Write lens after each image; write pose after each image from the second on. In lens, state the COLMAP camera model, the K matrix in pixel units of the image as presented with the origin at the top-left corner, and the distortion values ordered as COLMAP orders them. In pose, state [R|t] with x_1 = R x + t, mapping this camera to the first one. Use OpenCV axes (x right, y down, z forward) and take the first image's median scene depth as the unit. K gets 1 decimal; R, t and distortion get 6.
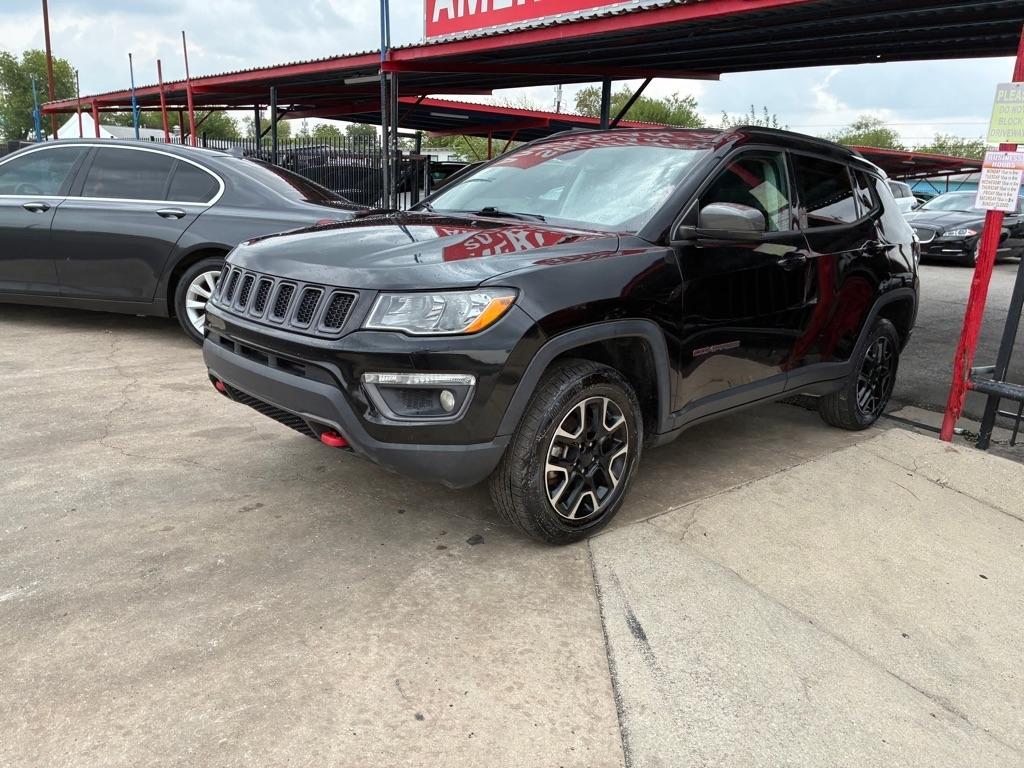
lens RADIAL K [[786.3, 0, 493.6], [0, 786.3, 389.7], [0, 0, 1]] dist [0.041245, -0.053828]
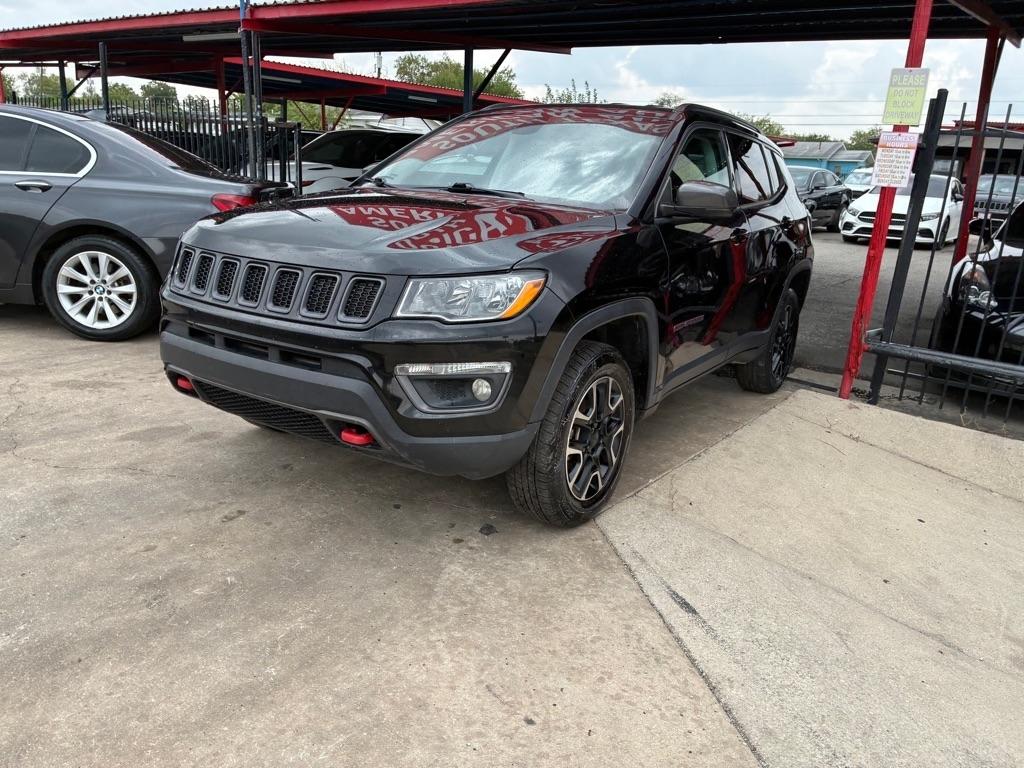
lens RADIAL K [[786.3, 0, 493.8], [0, 786.3, 392.2], [0, 0, 1]] dist [0.041245, -0.053828]
pose [[0.975071, -0.052426, 0.215611, -0.198503], [0.044088, 0.998089, 0.043302, -0.018770], [-0.217469, -0.032717, 0.975519, 0.050129]]
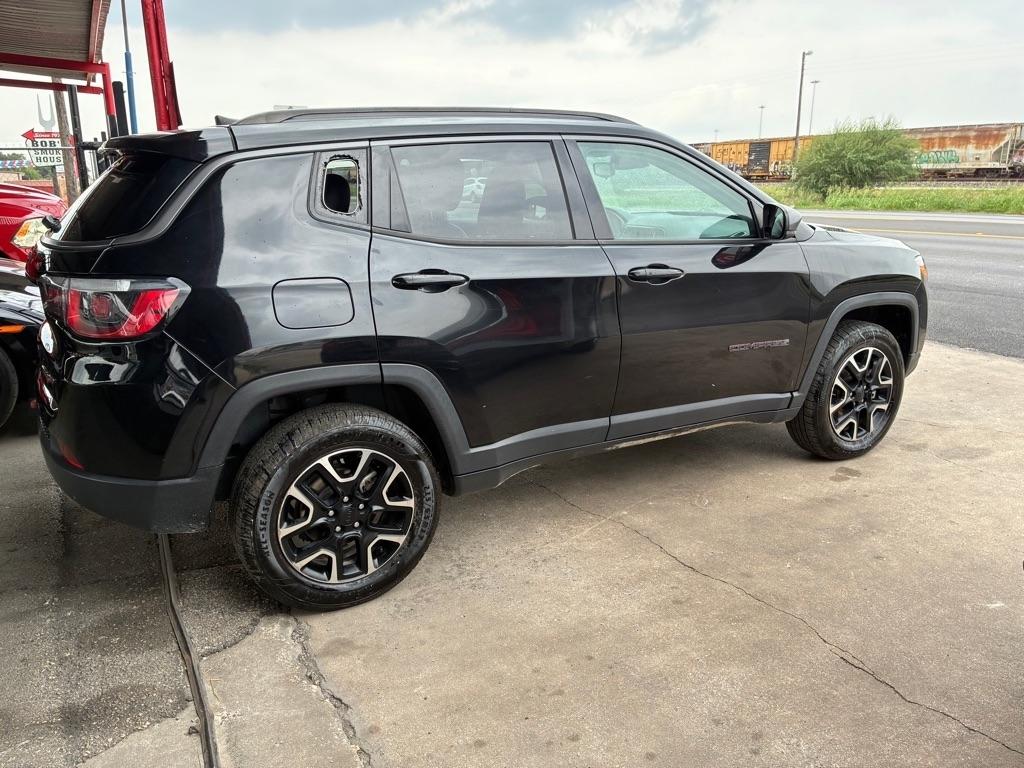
lens RADIAL K [[786.3, 0, 507.2], [0, 786.3, 378.6], [0, 0, 1]] dist [0.041245, -0.053828]
pose [[-0.977325, -0.092790, 0.190332, 0.044972], [0.012939, 0.871020, 0.491077, -0.653078], [-0.211350, 0.482405, -0.850069, 2.406589]]
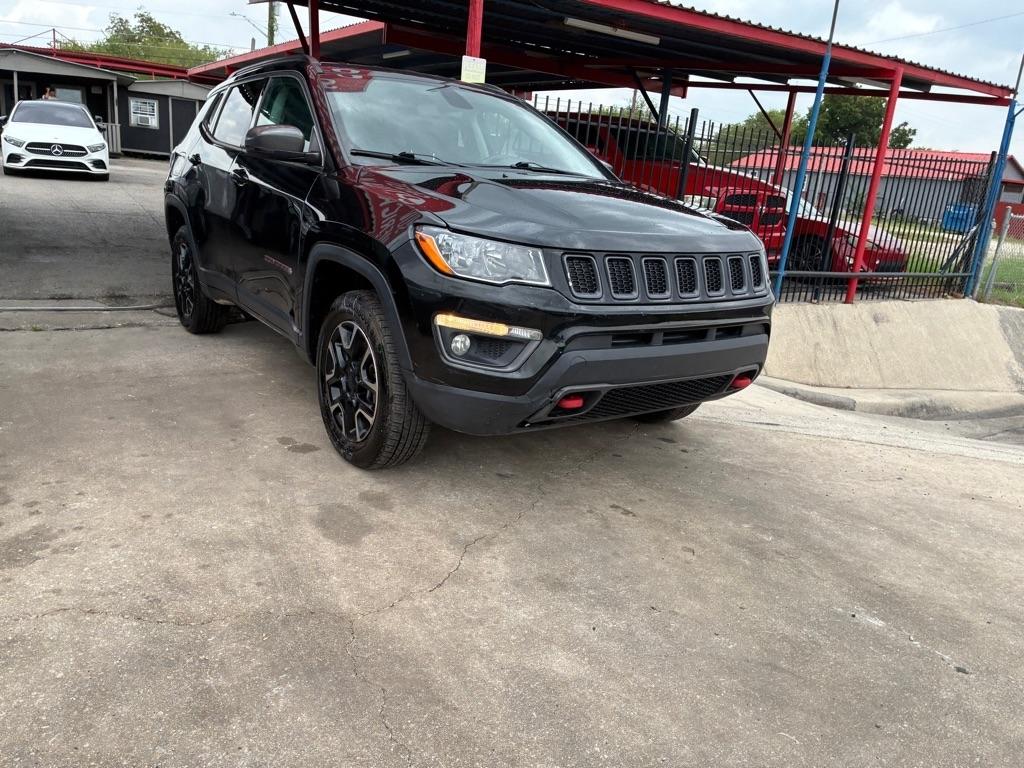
lens RADIAL K [[786.3, 0, 504.4], [0, 786.3, 399.9], [0, 0, 1]] dist [0.041245, -0.053828]
pose [[0.143783, -0.315737, 0.937889, -1.125684], [0.171008, 0.941407, 0.290705, -0.258697], [-0.974722, 0.118588, 0.189352, 0.924606]]
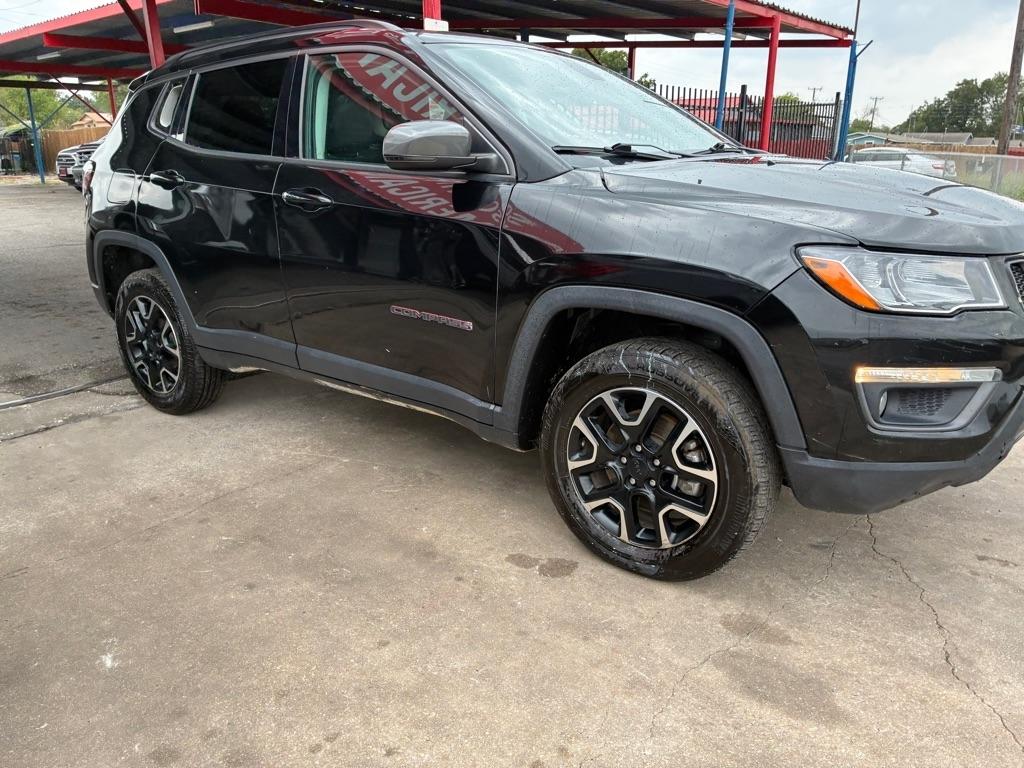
lens RADIAL K [[786.3, 0, 521.2], [0, 786.3, 404.6], [0, 0, 1]] dist [0.041245, -0.053828]
pose [[-0.179752, -0.349875, 0.919389, -0.848093], [0.237164, 0.891630, 0.385680, -0.374478], [-0.954695, 0.287373, -0.077294, 1.417570]]
